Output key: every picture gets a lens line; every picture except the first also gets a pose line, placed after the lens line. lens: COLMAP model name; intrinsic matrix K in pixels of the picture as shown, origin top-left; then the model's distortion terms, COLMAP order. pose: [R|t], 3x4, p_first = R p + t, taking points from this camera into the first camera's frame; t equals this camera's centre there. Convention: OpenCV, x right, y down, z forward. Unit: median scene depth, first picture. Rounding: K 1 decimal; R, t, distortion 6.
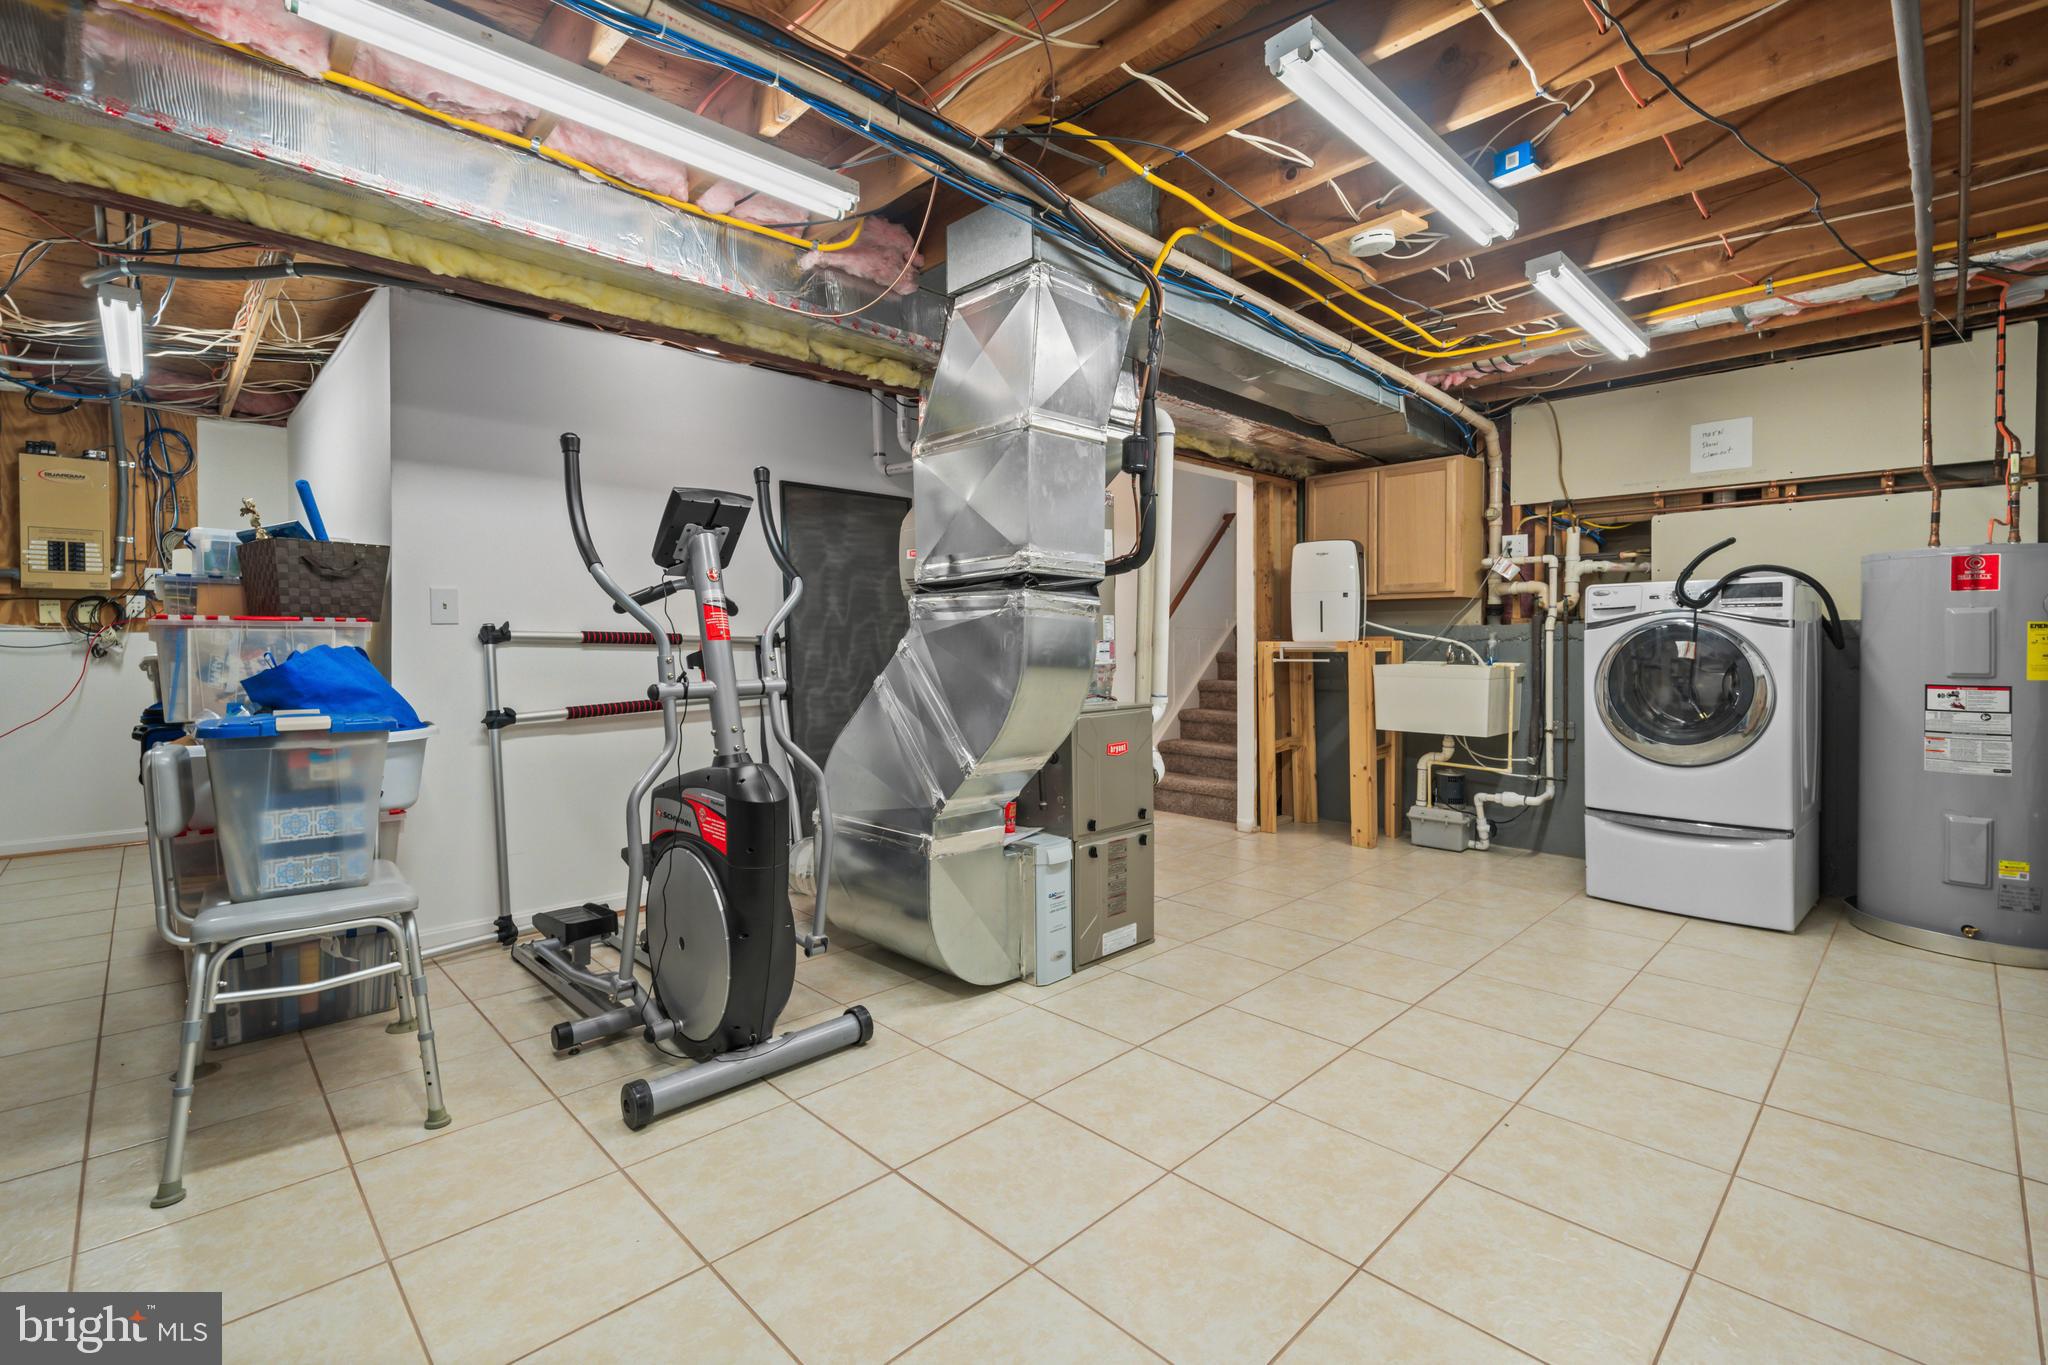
lens RADIAL K [[906.0, 0, 1011.4], [0, 906.0, 647.9], [0, 0, 1]] dist [0.000334, 0.000000]
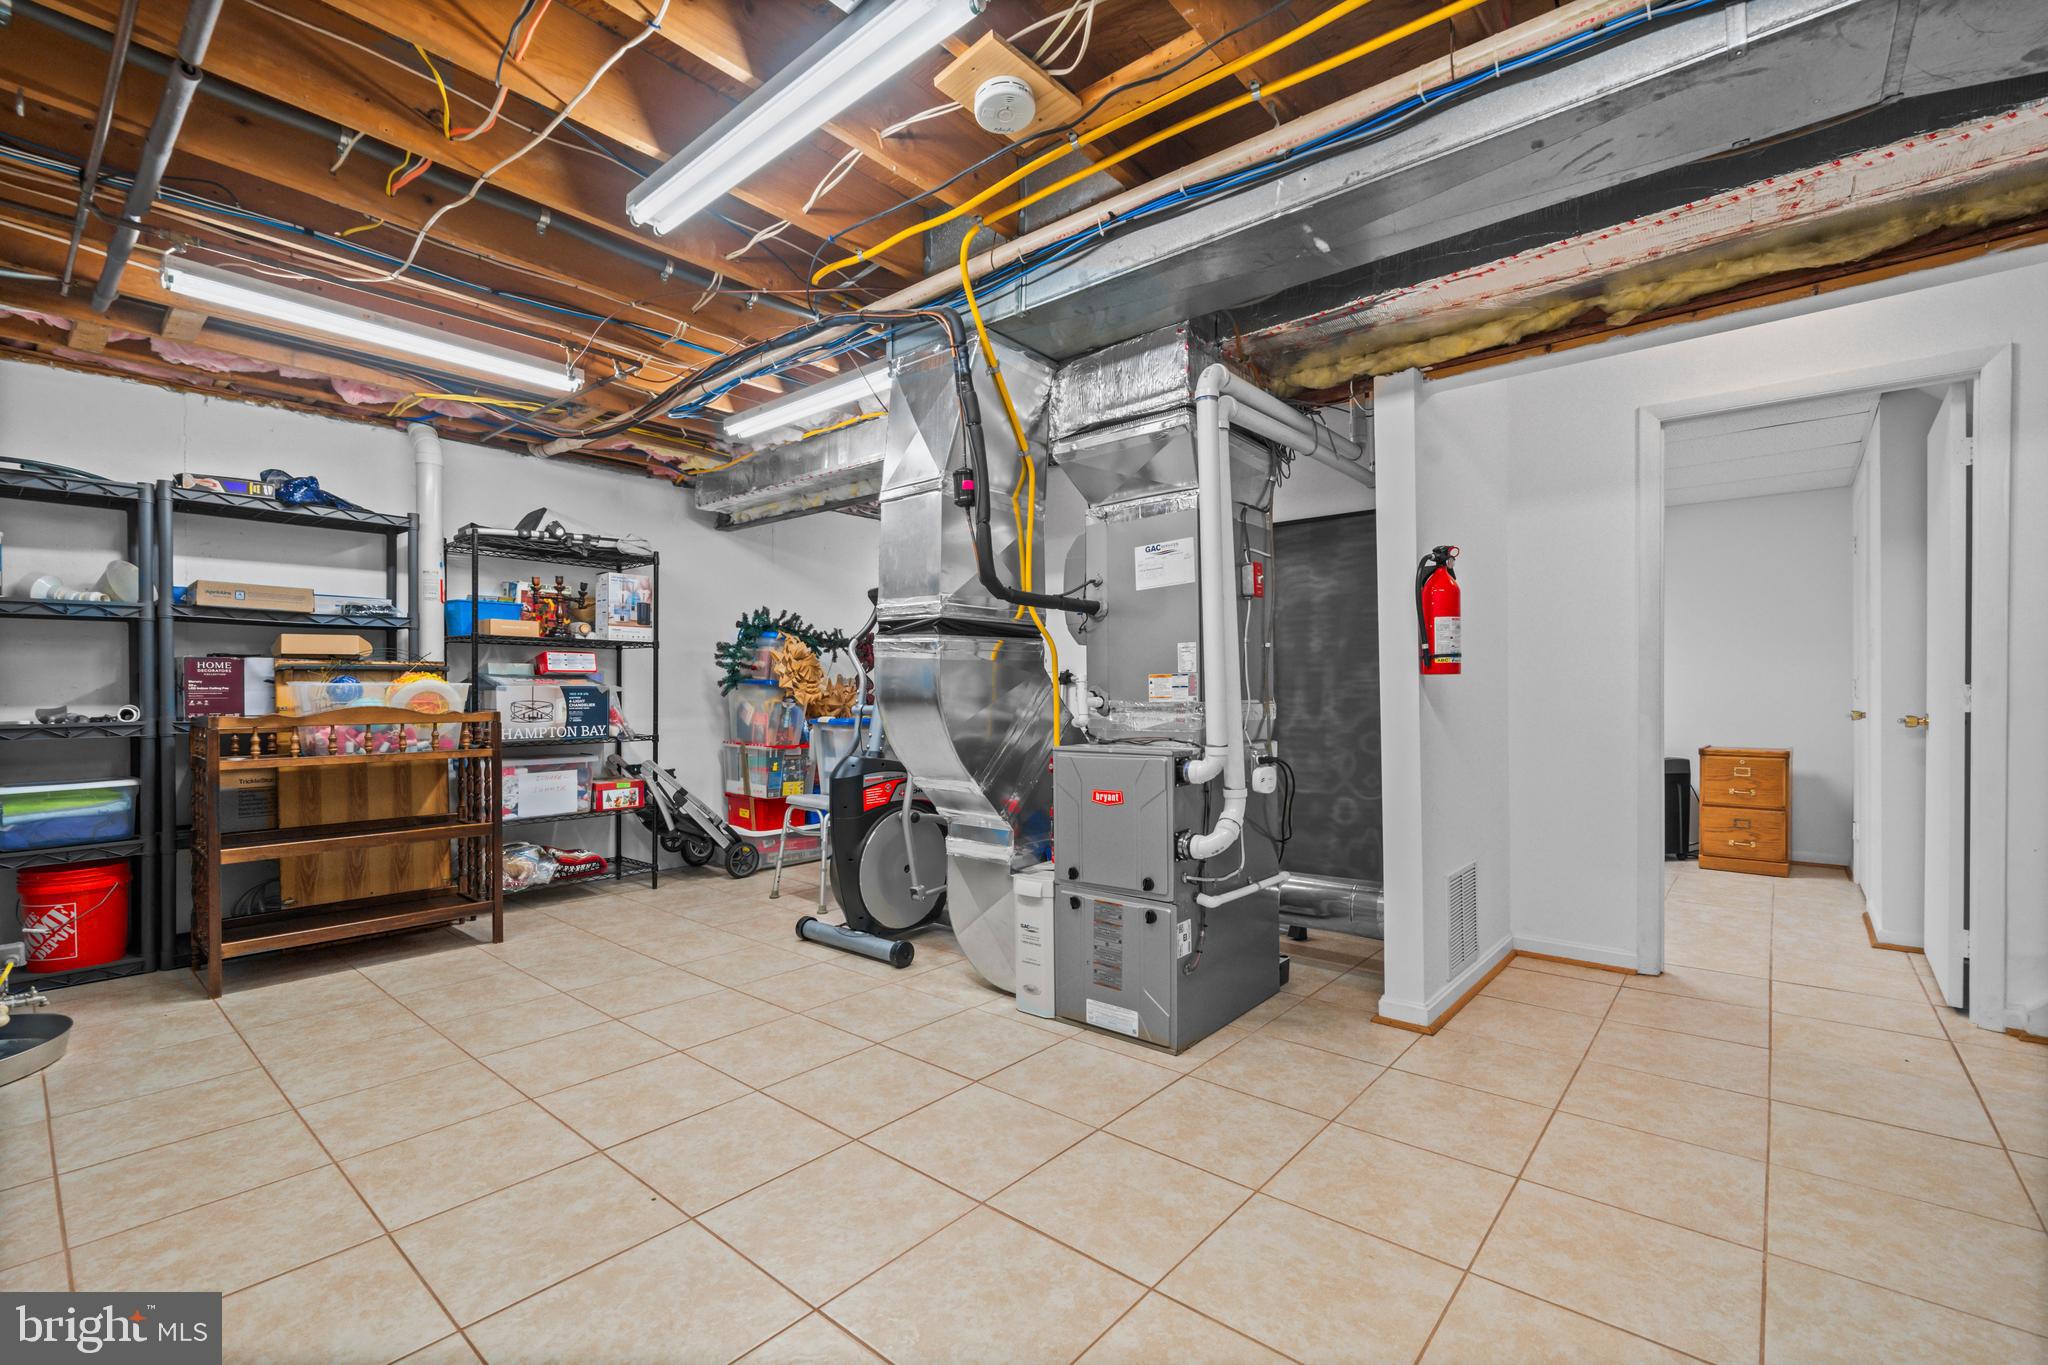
lens RADIAL K [[883.3, 0, 1025.8], [0, 883.3, 693.4], [0, 0, 1]] dist [-0.000191, -0.000051]
pose [[0.100241, -0.000602, -0.994963, 1.107986], [-0.002793, 0.999996, -0.000887, 0.013788], [0.994959, 0.002868, 0.100239, 0.967403]]
